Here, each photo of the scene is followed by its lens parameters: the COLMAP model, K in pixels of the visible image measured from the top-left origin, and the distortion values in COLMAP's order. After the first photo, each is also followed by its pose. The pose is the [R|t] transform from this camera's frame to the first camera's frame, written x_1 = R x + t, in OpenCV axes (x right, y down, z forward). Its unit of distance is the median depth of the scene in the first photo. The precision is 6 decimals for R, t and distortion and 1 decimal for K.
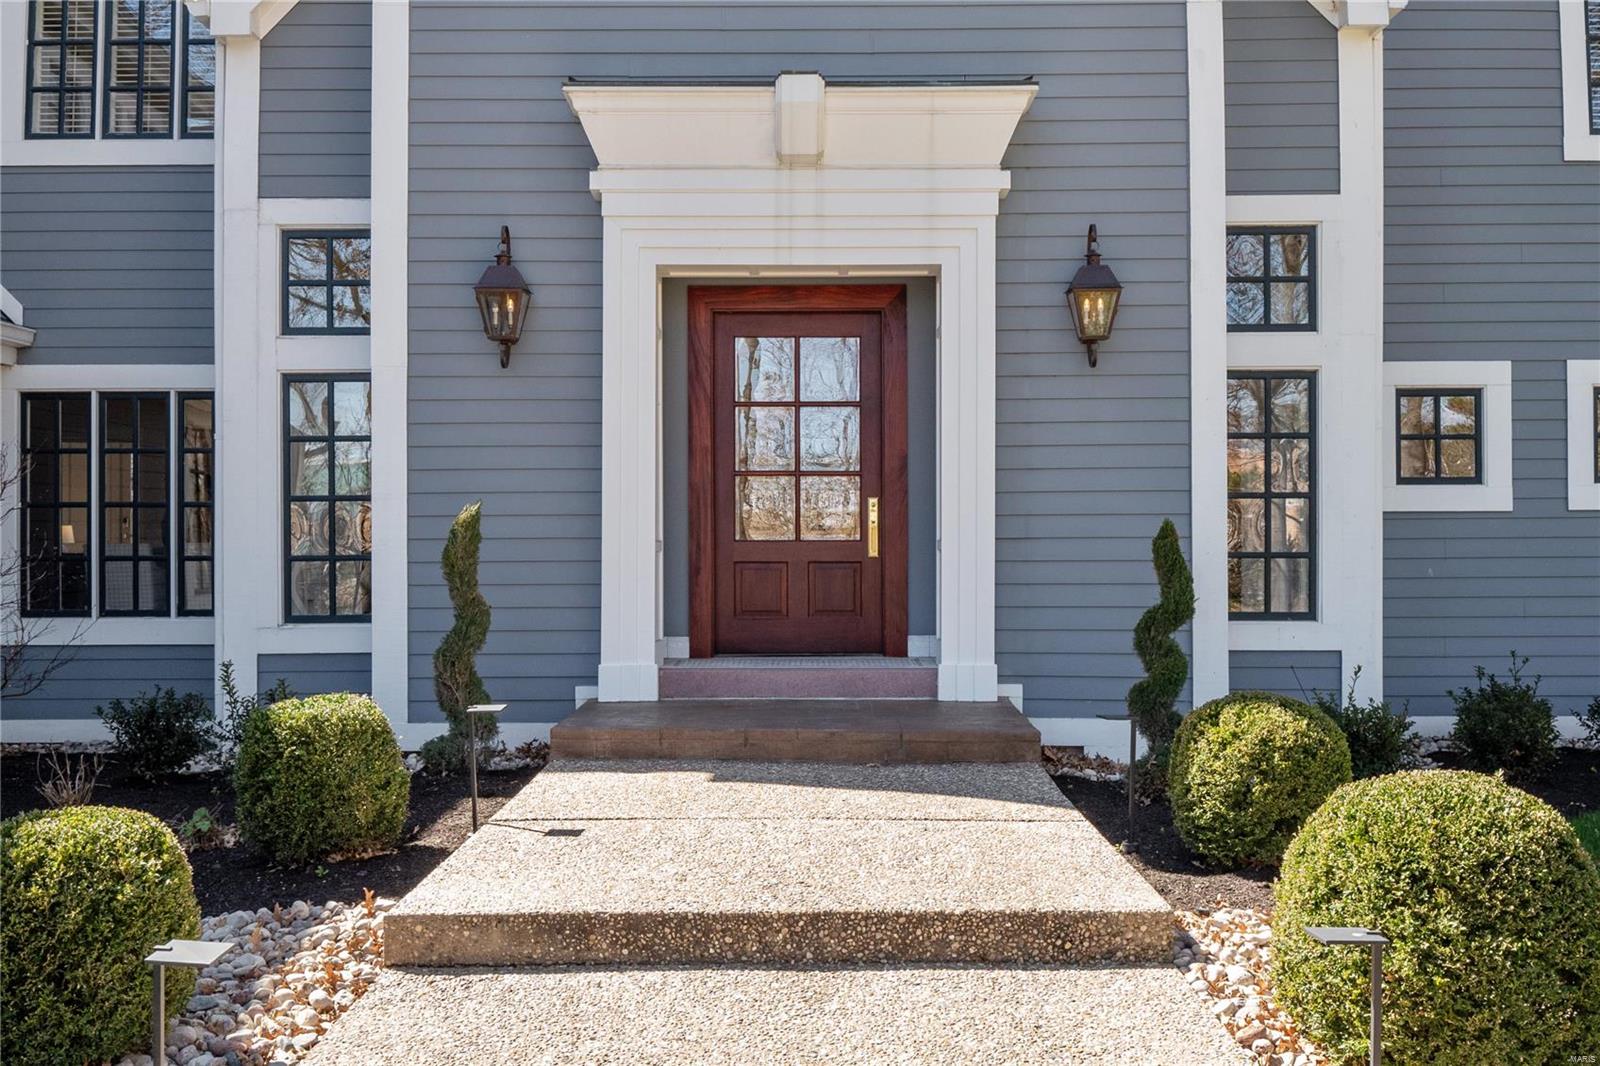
lens RADIAL K [[1609.0, 0, 798.0], [0, 1609.0, 528.6], [0, 0, 1]] dist [0.028283, 0.000000]
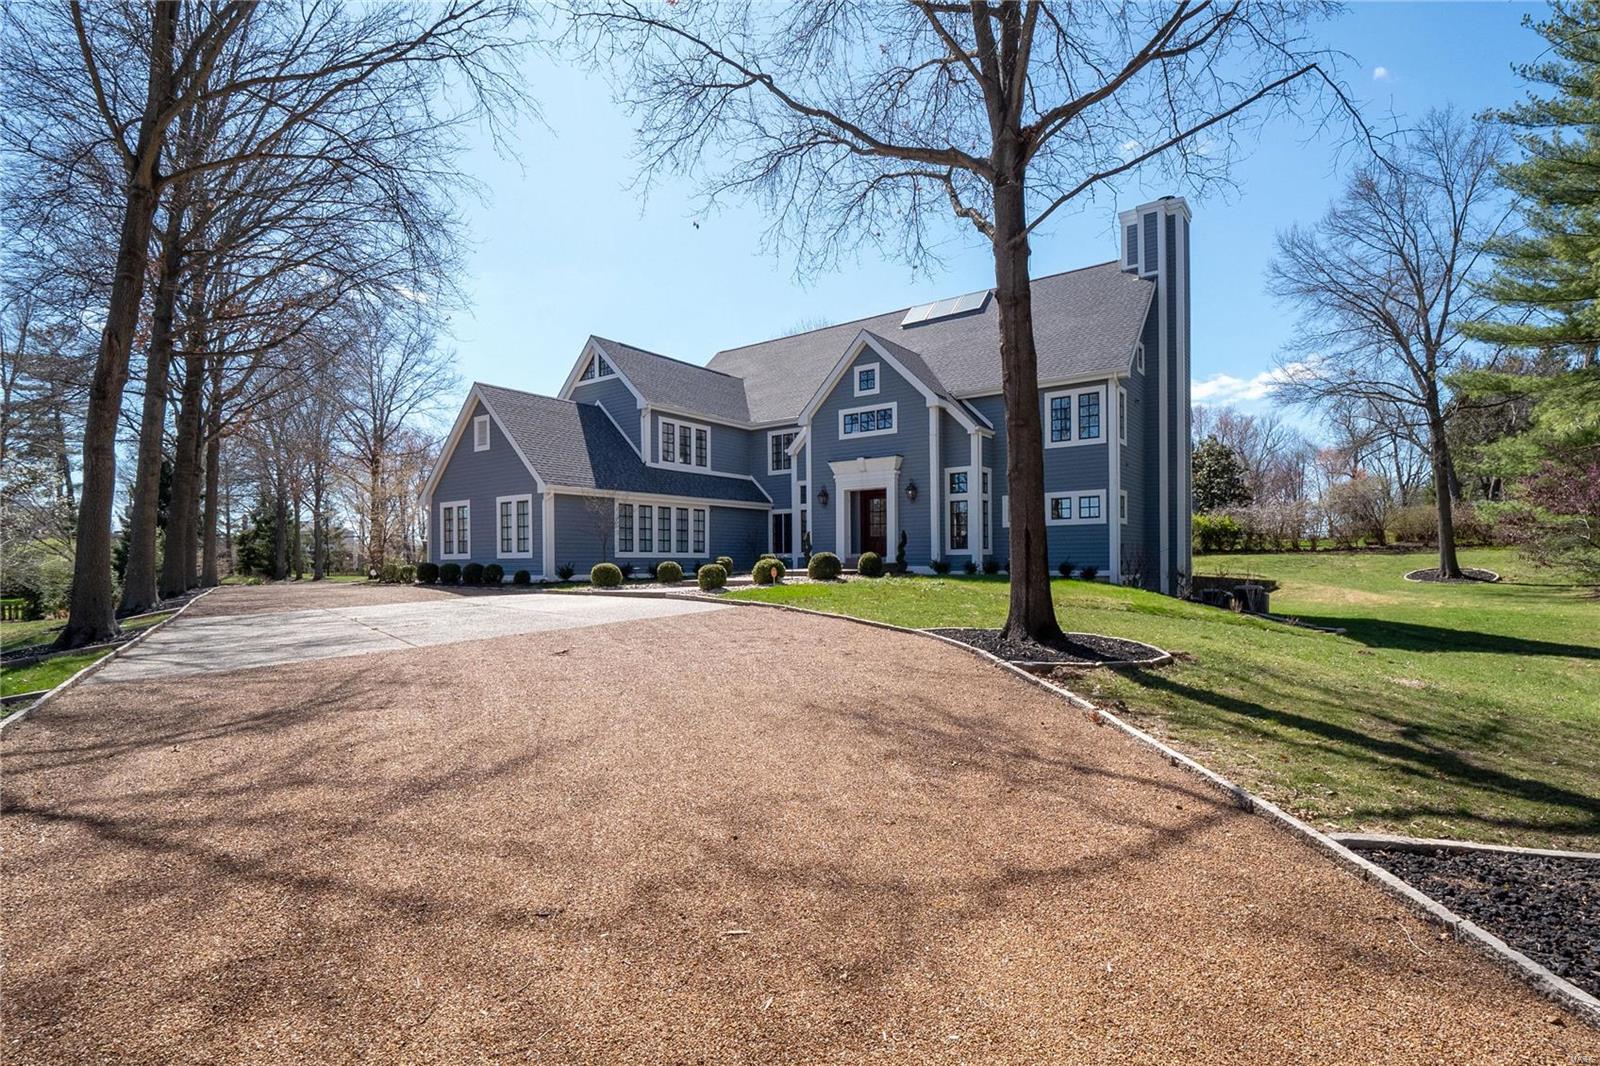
lens RADIAL K [[775.6, 0, 789.0], [0, 775.6, 549.5], [0, 0, 1]] dist [-0.006261, 0.001205]
pose [[0.803475, -0.015167, -0.595146, 1.421387], [0.012435, 0.999885, -0.008693, 0.076741], [0.595209, -0.000416, 0.803571, -1.392772]]
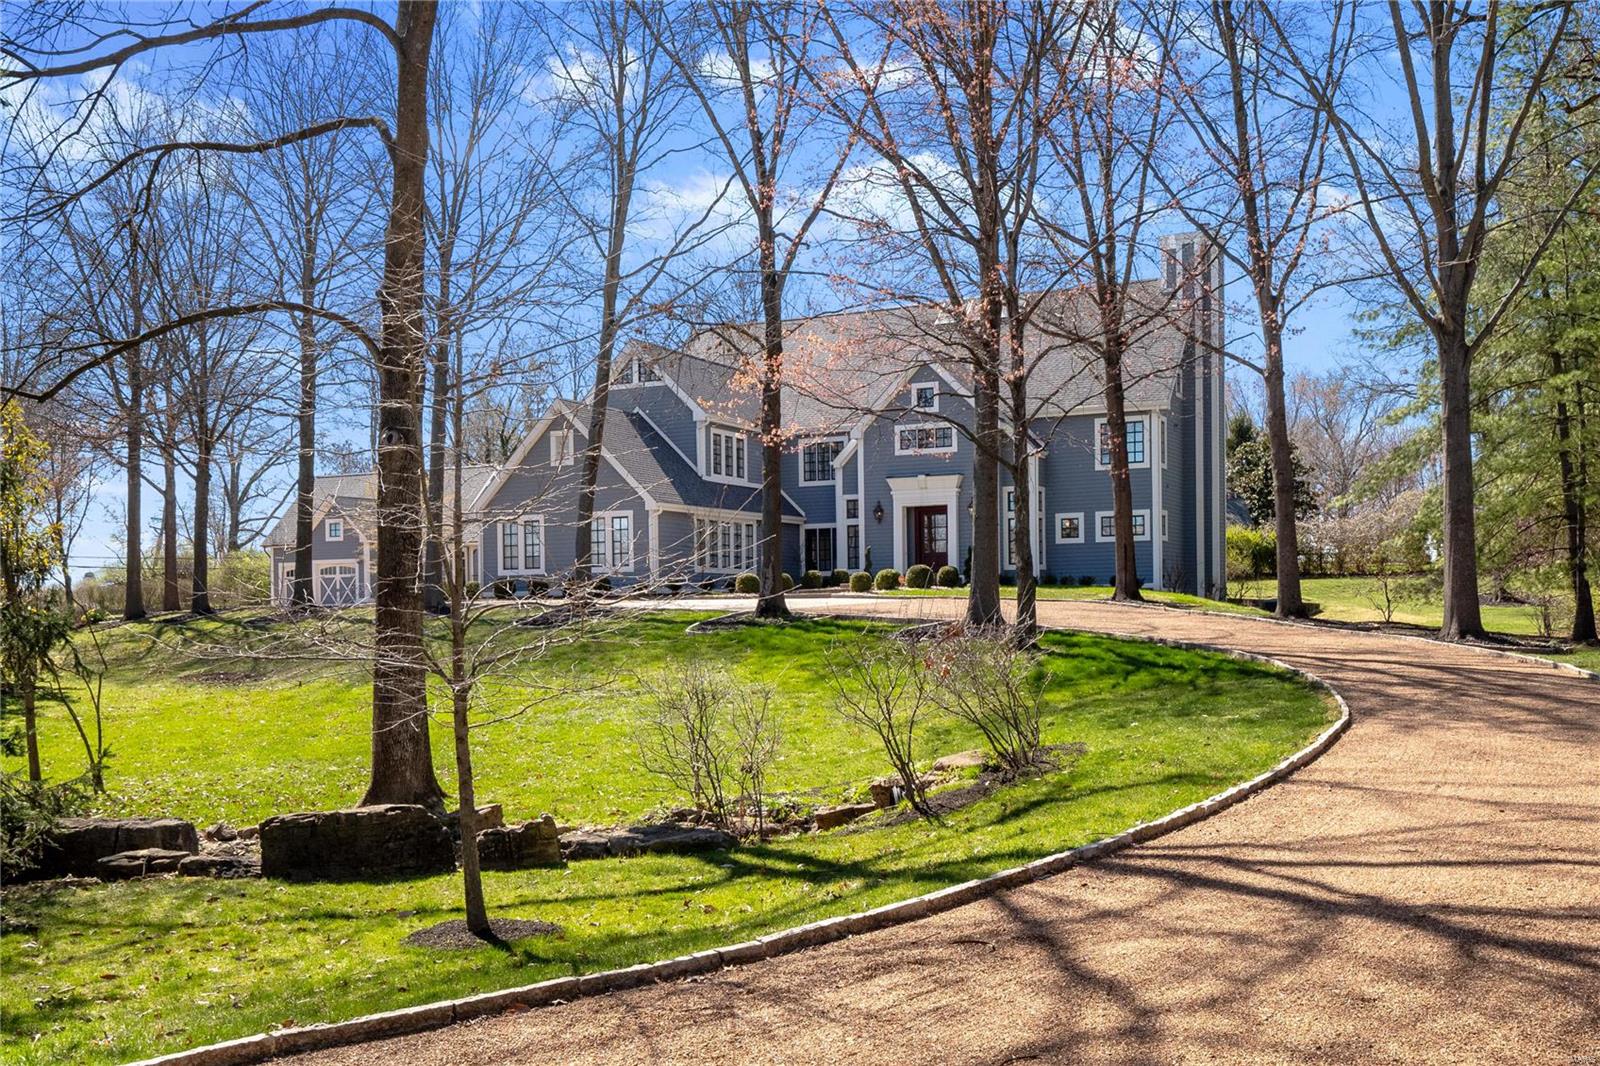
lens RADIAL K [[1664.3, 0, 804.4], [0, 1664.3, 538.2], [0, 0, 1]] dist [0.020537, 0.000000]
pose [[0.911352, -0.030464, -0.410498, 2.069953], [0.017040, 0.999195, -0.036321, 0.170519], [0.411274, 0.026106, 0.911138, -4.673432]]
